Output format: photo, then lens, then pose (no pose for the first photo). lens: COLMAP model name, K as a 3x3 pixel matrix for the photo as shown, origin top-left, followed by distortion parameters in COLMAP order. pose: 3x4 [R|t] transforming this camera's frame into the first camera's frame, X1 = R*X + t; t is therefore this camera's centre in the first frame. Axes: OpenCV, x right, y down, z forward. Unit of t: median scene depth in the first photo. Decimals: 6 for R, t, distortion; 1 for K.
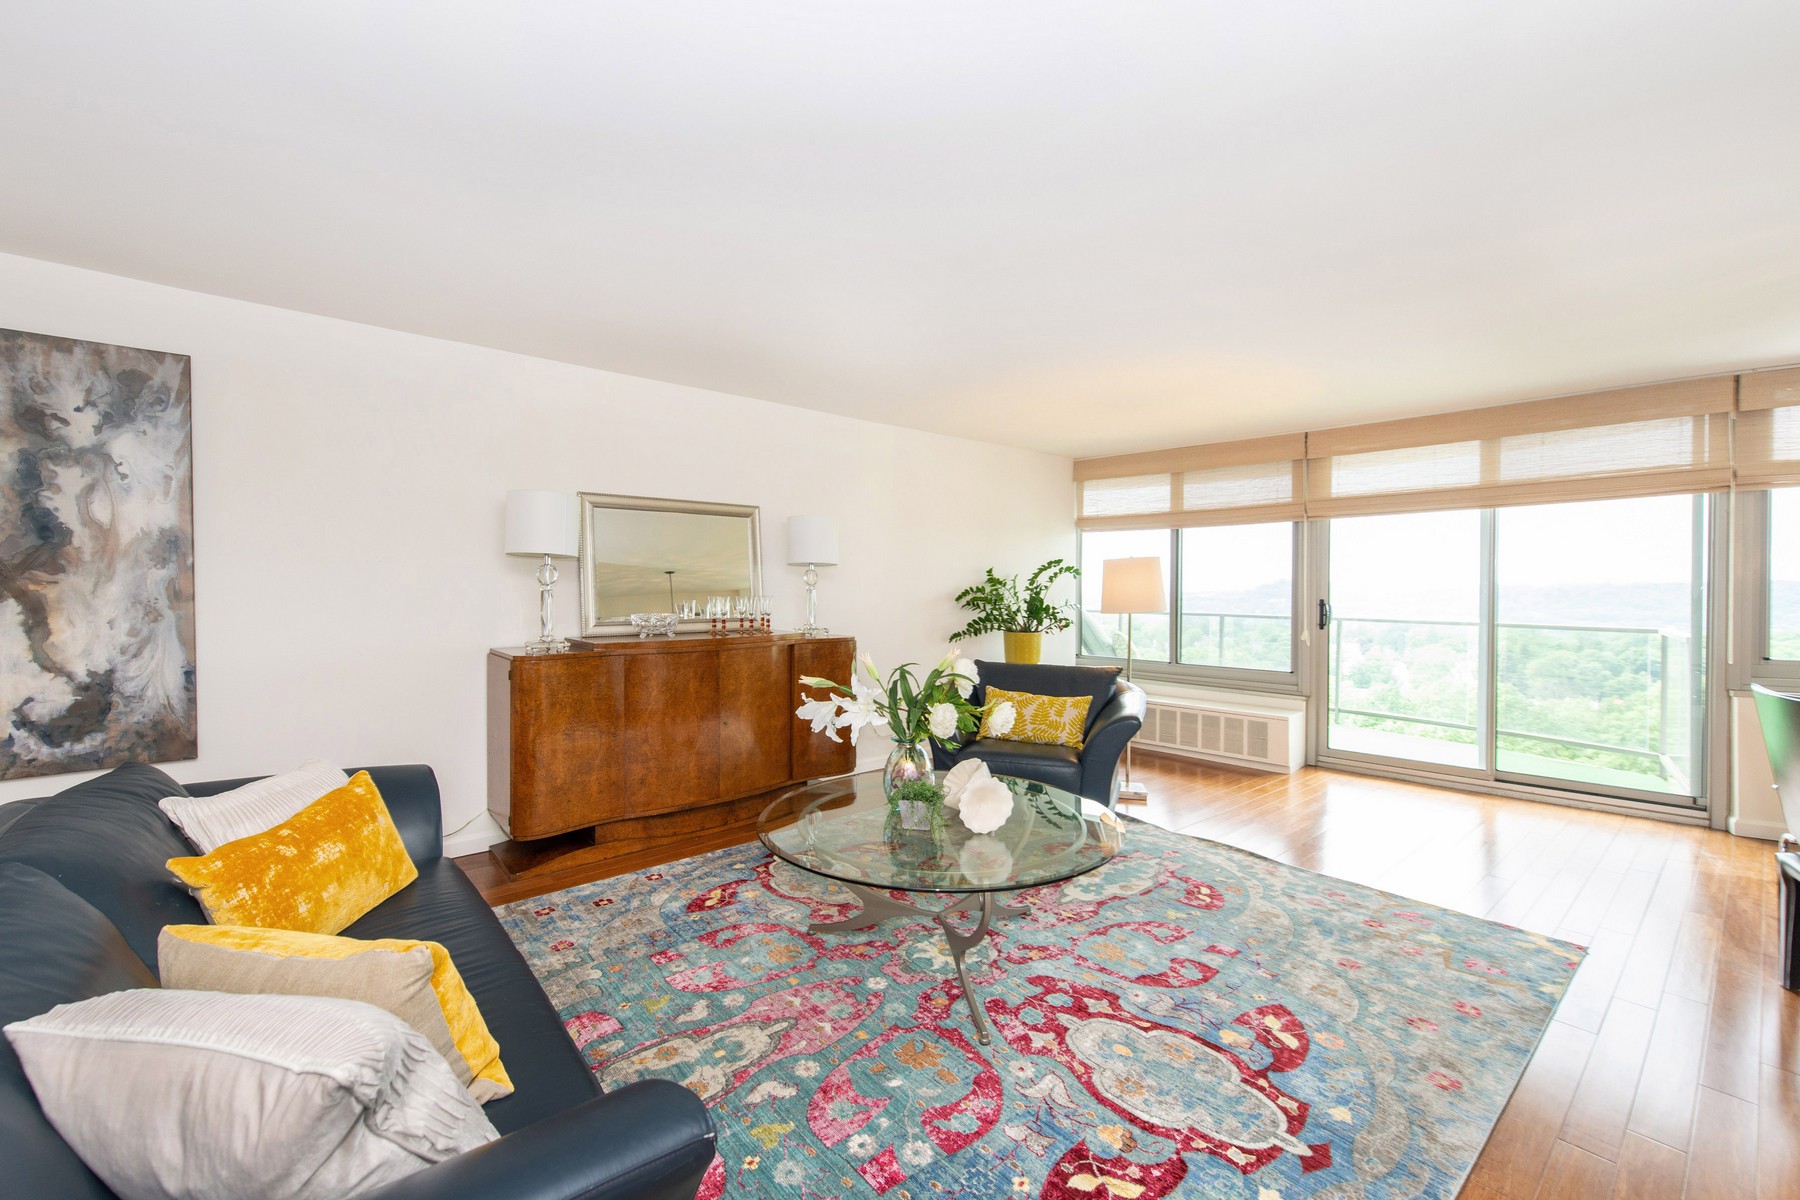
lens RADIAL K [[713.1, 0, 895.8], [0, 713.1, 598.9], [0, 0, 1]] dist [0.007270, 0.000102]
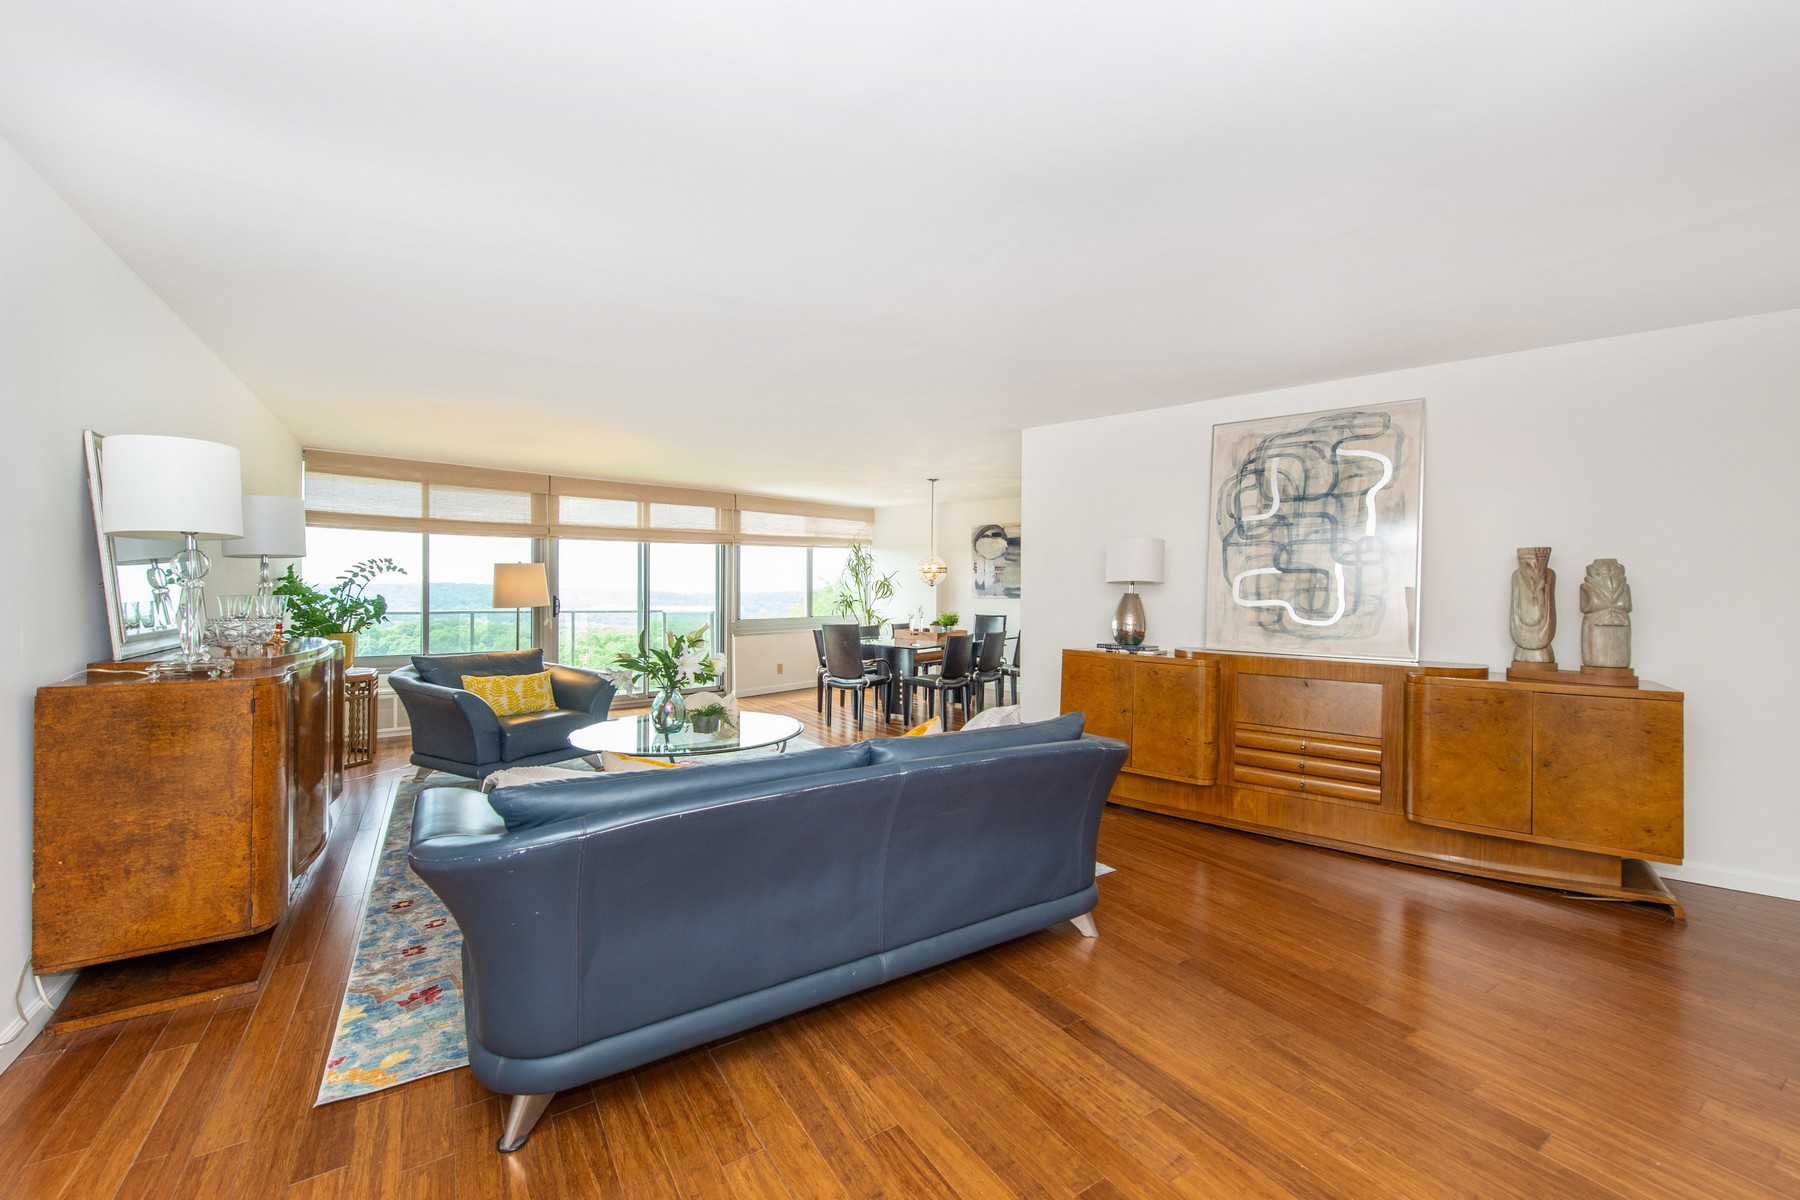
lens RADIAL K [[713.1, 0, 895.8], [0, 713.1, 598.9], [0, 0, 1]] dist [0.007270, 0.000102]
pose [[0.129818, -0.011949, 0.991466, -1.346929], [0.012070, 0.999872, 0.010470, -0.000082], [-0.991464, 0.010608, 0.129946, 0.298029]]
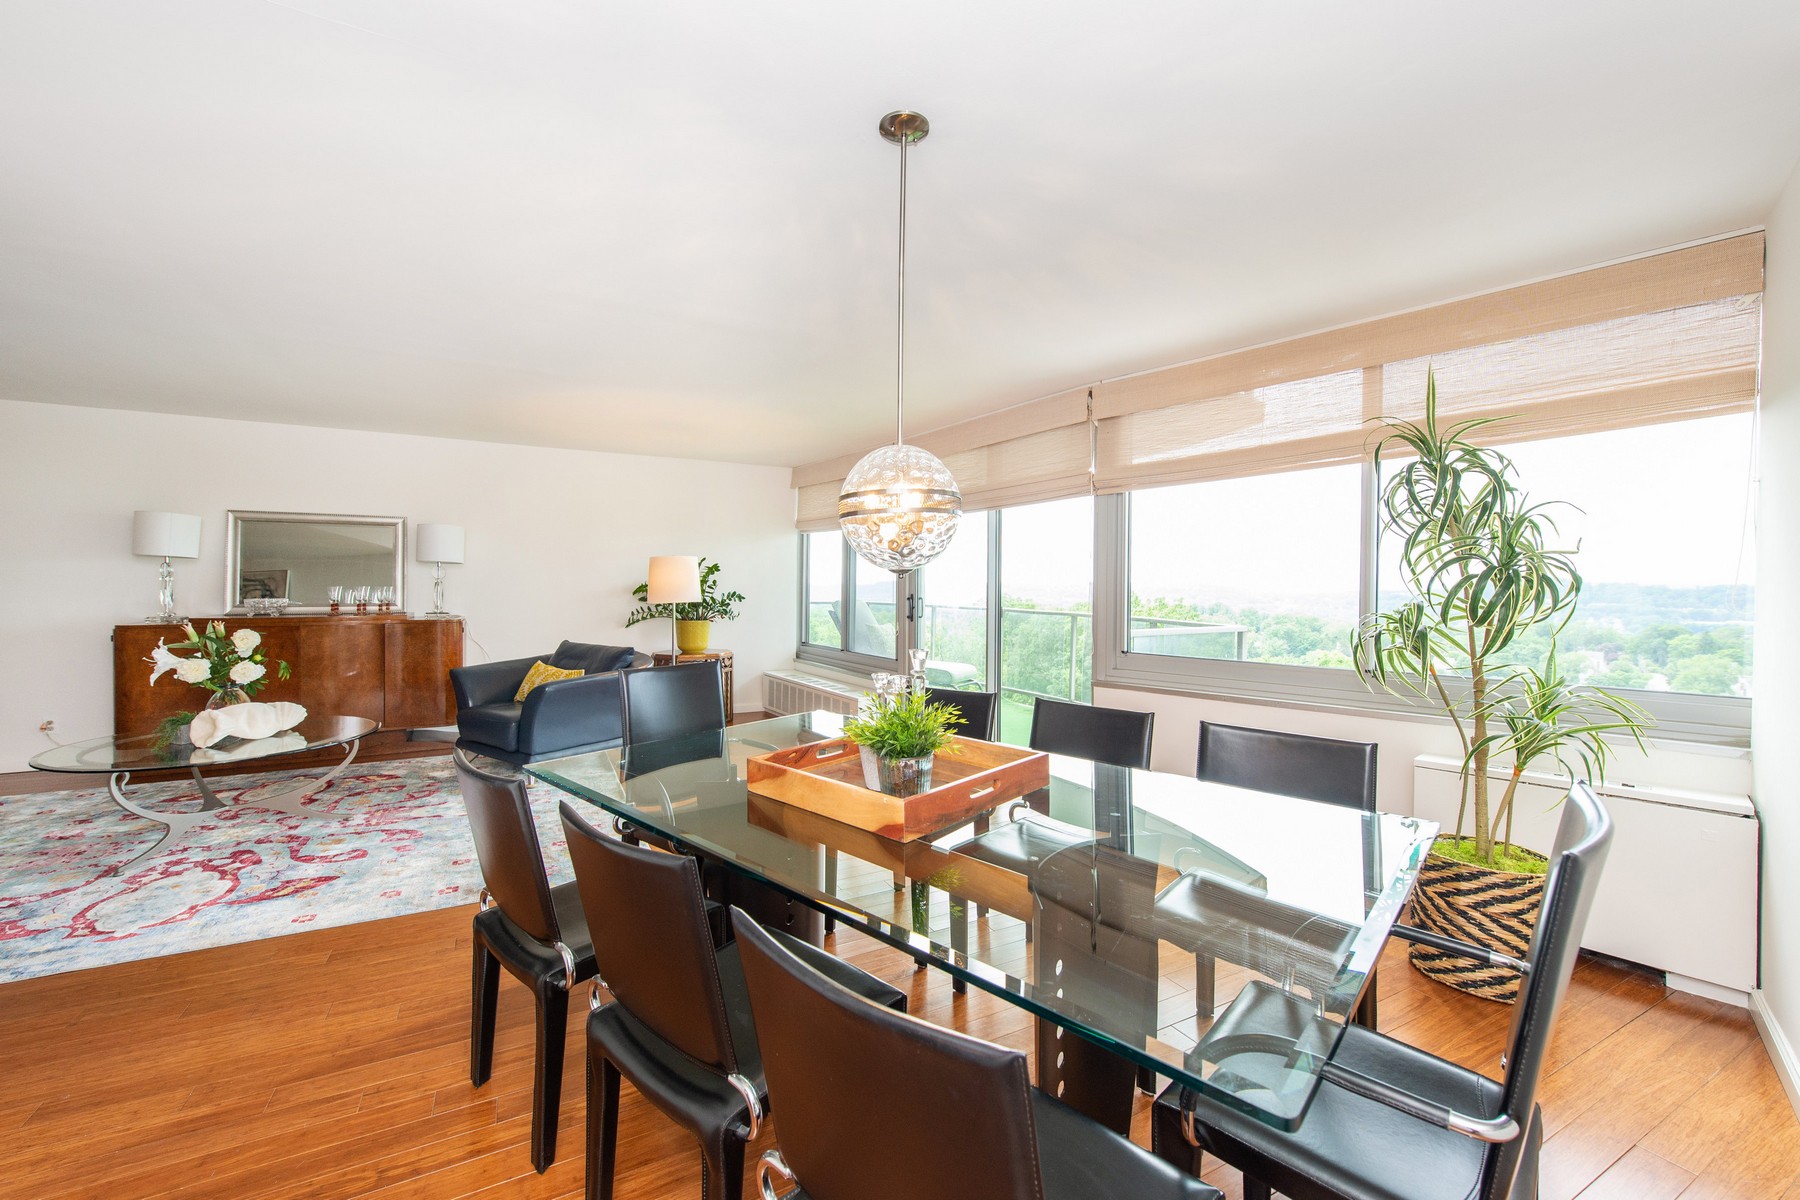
lens RADIAL K [[714.0, 0, 908.2], [0, 714.0, 583.9], [0, 0, 1]] dist [0.003441, 0.000236]
pose [[0.980166, 0.006987, -0.198054, 1.548799], [-0.009491, 0.999887, -0.011693, -0.004241], [0.197950, 0.013341, 0.980121, -0.136907]]
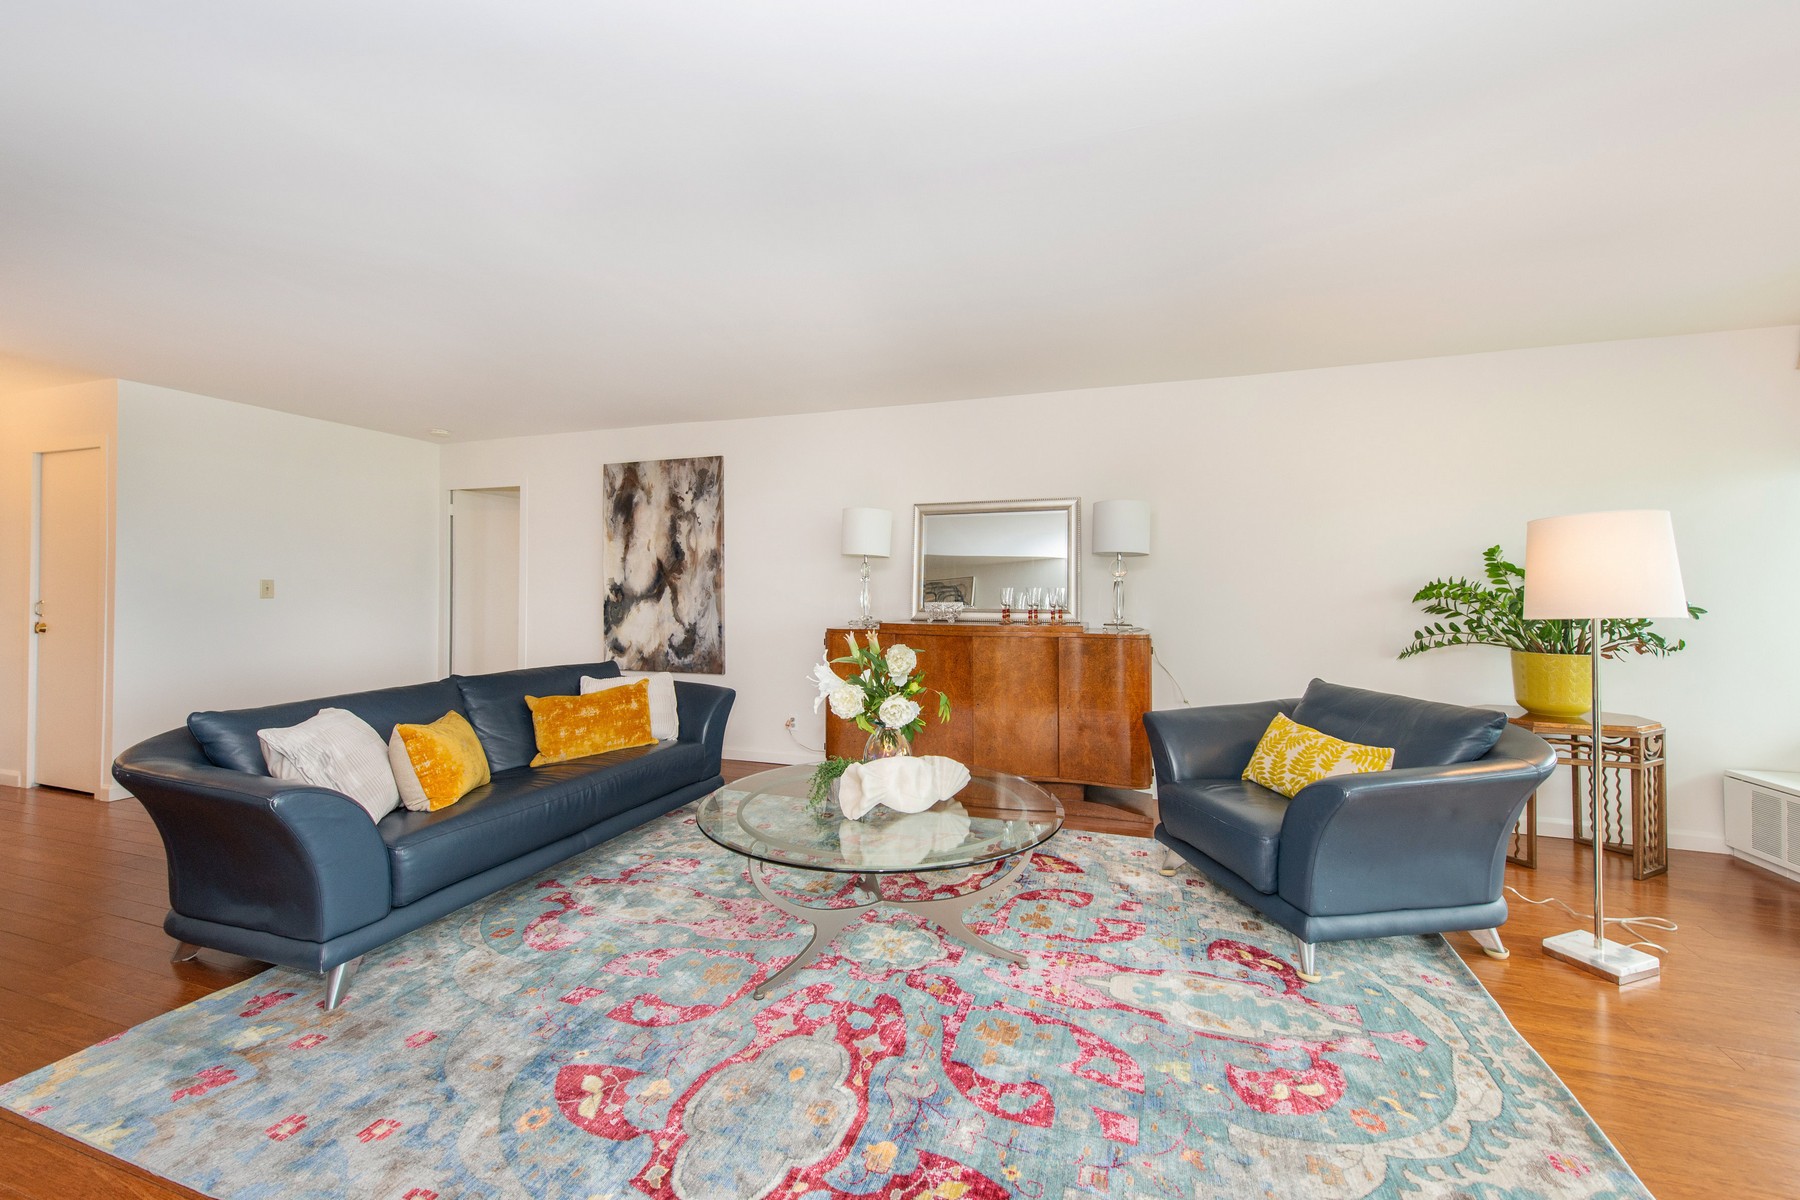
lens RADIAL K [[714.0, 0, 908.2], [0, 714.0, 583.9], [0, 0, 1]] dist [0.003441, 0.000236]
pose [[0.526255, -0.005006, -0.850312, 0.850448], [-0.015726, 0.999754, -0.015619, 0.013459], [0.850182, 0.021592, 0.526047, 0.457026]]
